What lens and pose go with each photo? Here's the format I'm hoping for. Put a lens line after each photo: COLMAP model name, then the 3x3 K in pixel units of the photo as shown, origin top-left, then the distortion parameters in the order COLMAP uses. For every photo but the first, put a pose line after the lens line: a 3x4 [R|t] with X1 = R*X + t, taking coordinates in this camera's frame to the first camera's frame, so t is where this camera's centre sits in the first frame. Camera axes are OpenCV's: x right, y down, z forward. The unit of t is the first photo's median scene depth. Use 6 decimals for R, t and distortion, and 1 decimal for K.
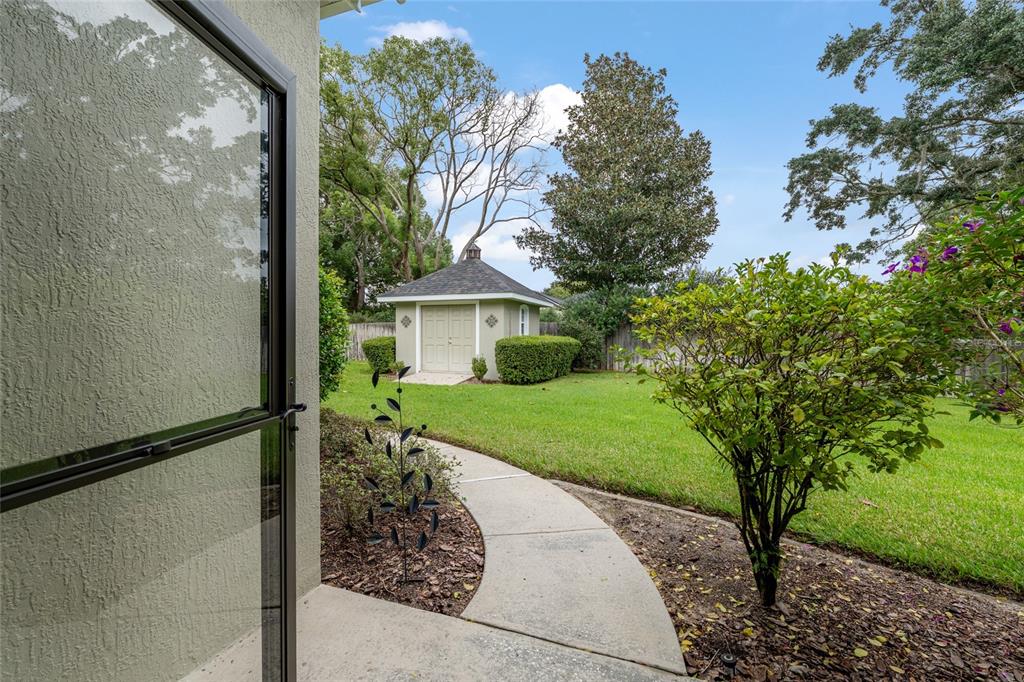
lens RADIAL K [[425.0, 0, 512.0], [0, 425.0, 341.0], [0, 0, 1]] dist [-0.009123, 0.000058]
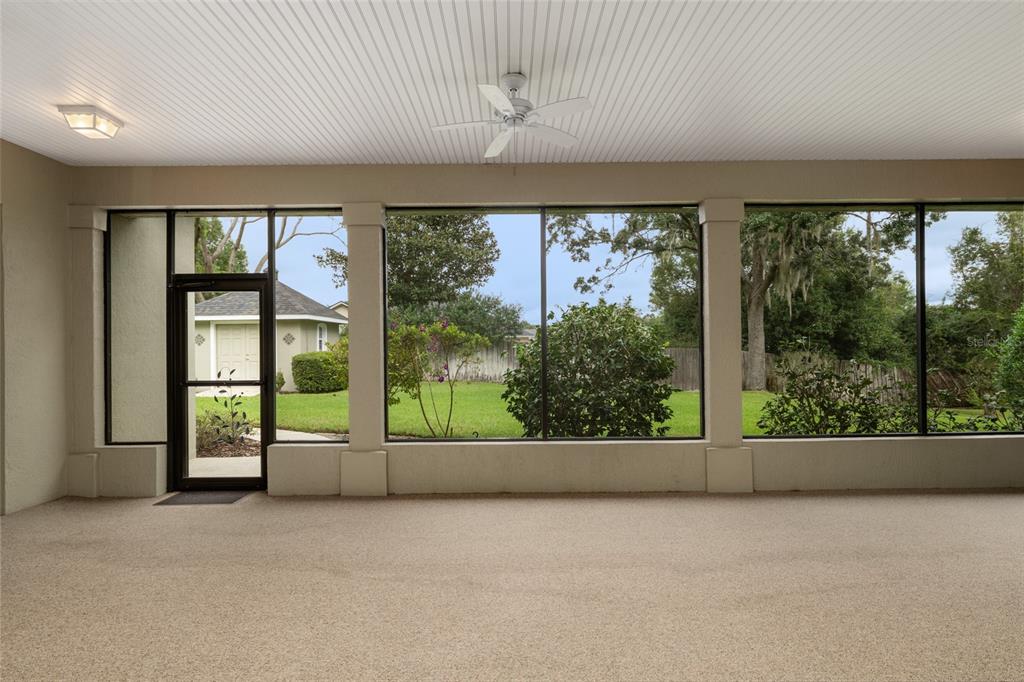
lens RADIAL K [[508.4, 0, 512.0], [0, 508.4, 341.0], [0, 0, 1]] dist [0.000136, -0.000082]
pose [[0.941654, -0.013784, 0.336300, 0.049524], [0.022556, 0.999499, -0.022191, 0.001202], [-0.335826, 0.028482, 0.941493, -0.412847]]
